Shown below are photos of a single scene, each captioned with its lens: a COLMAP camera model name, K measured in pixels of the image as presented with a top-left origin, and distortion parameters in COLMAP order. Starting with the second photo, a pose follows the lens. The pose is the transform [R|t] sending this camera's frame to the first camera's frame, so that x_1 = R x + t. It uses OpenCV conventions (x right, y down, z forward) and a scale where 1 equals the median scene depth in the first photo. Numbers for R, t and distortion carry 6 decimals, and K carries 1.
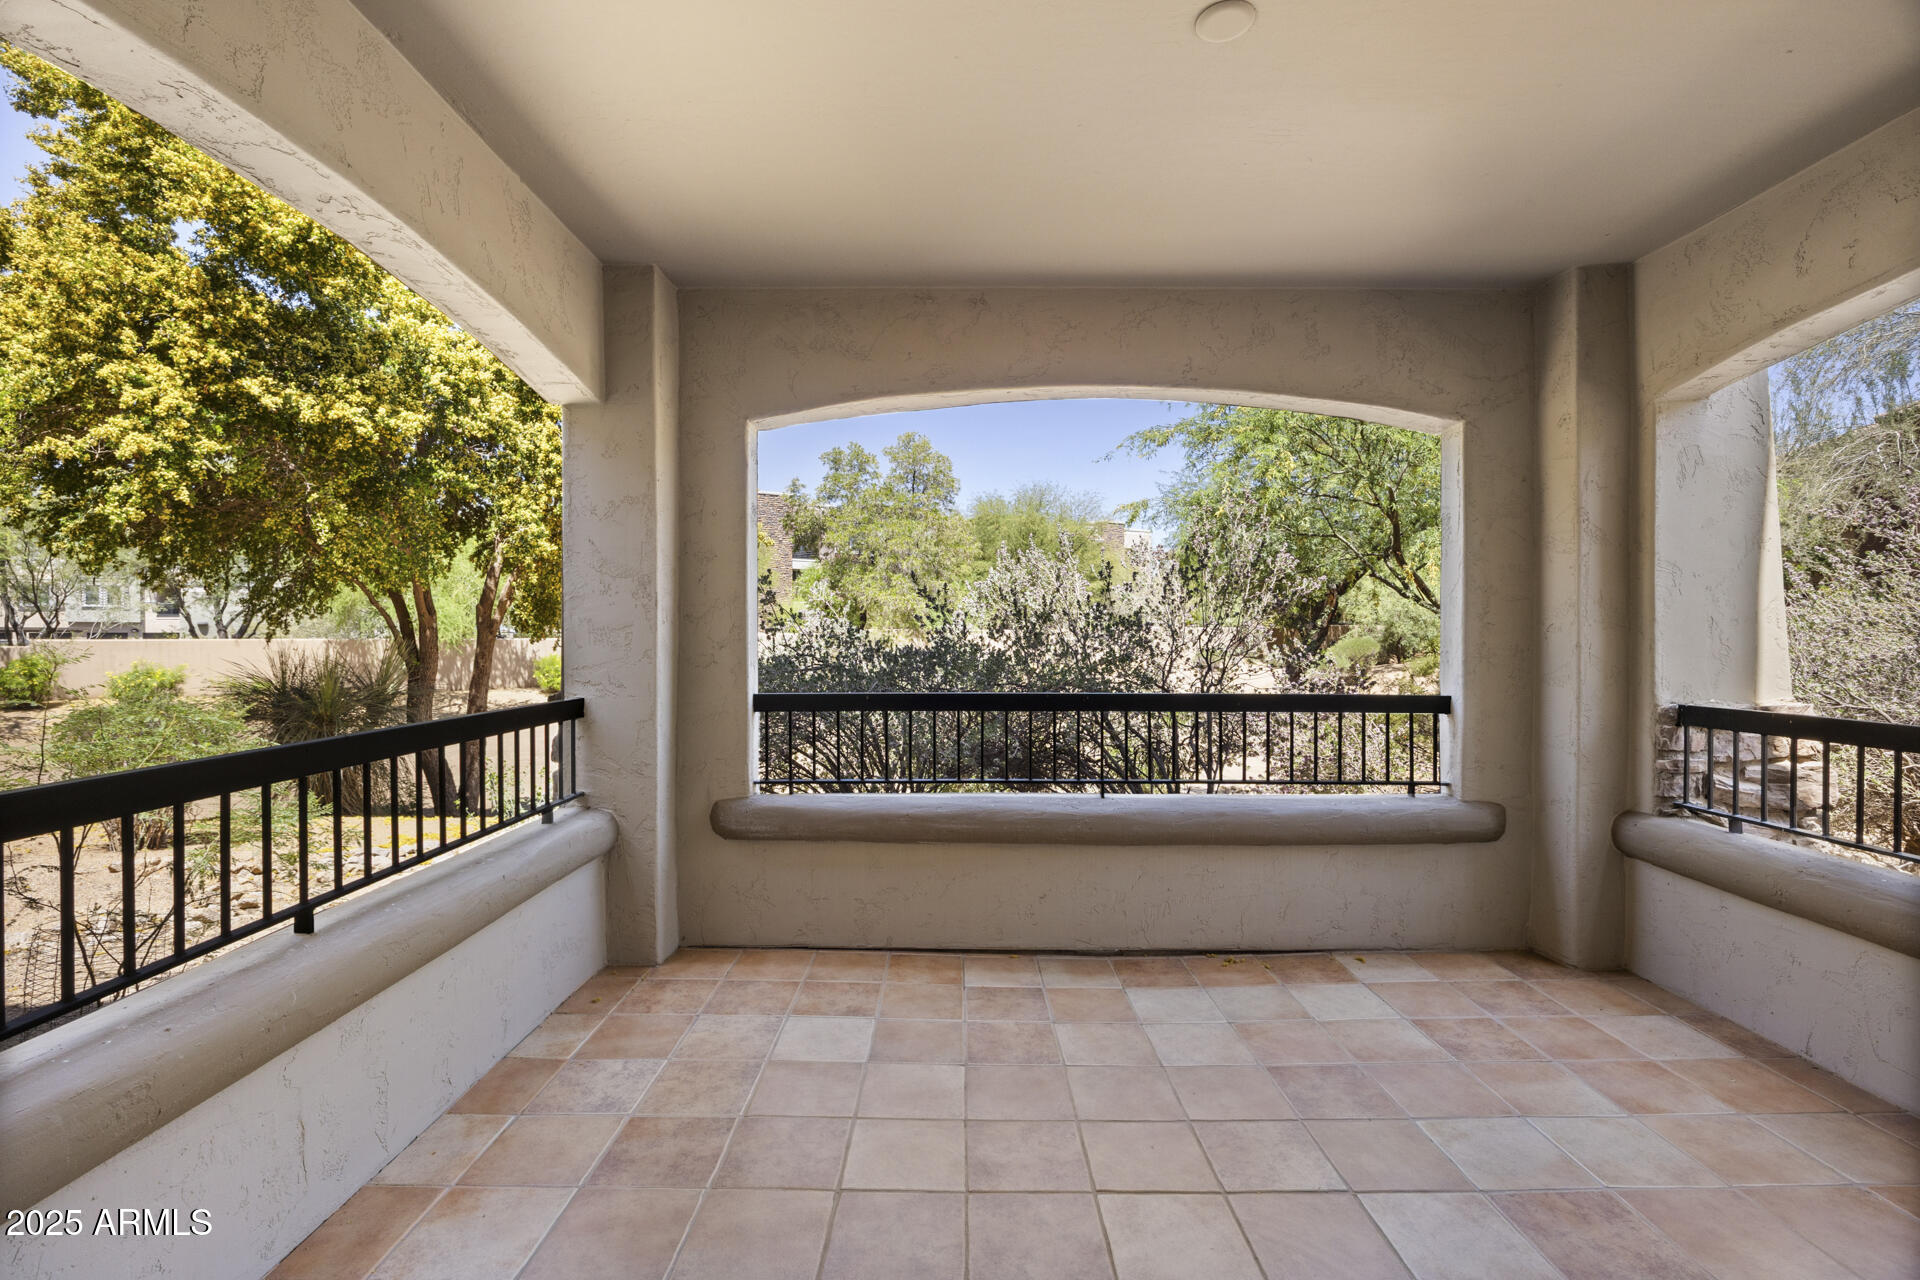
lens RADIAL K [[855.0, 0, 962.4], [0, 855.0, 637.8], [0, 0, 1]] dist [-0.009251, 0.000994]
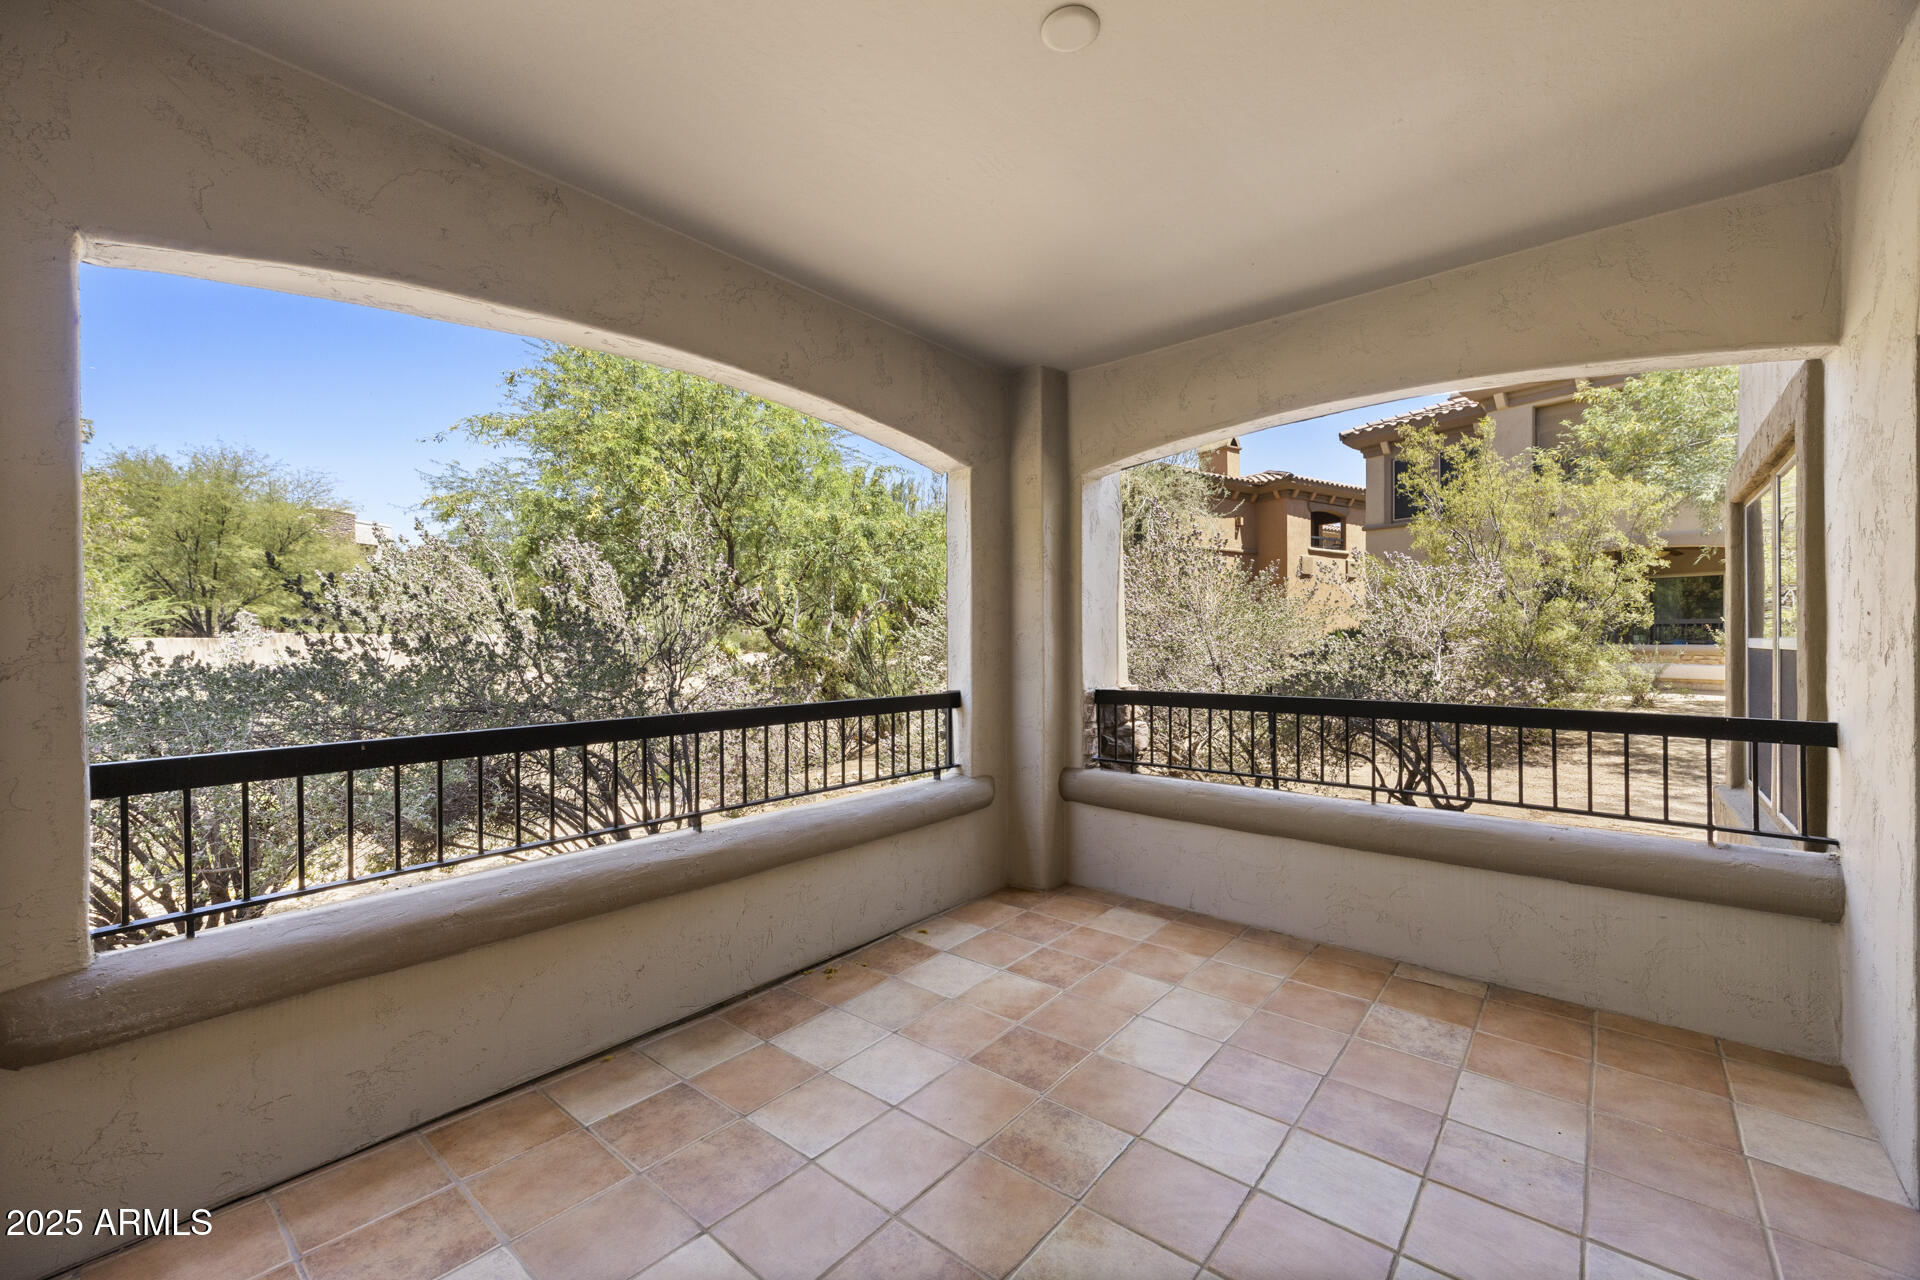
lens RADIAL K [[774.7, 0, 962.2], [0, 774.7, 643.5], [0, 0, 1]] dist [0.007894, 0.000720]
pose [[0.642496, -0.009618, 0.766229, -0.291879], [0.009619, 0.999944, 0.004486, -0.006727], [-0.766229, 0.004489, 0.642552, 0.313976]]
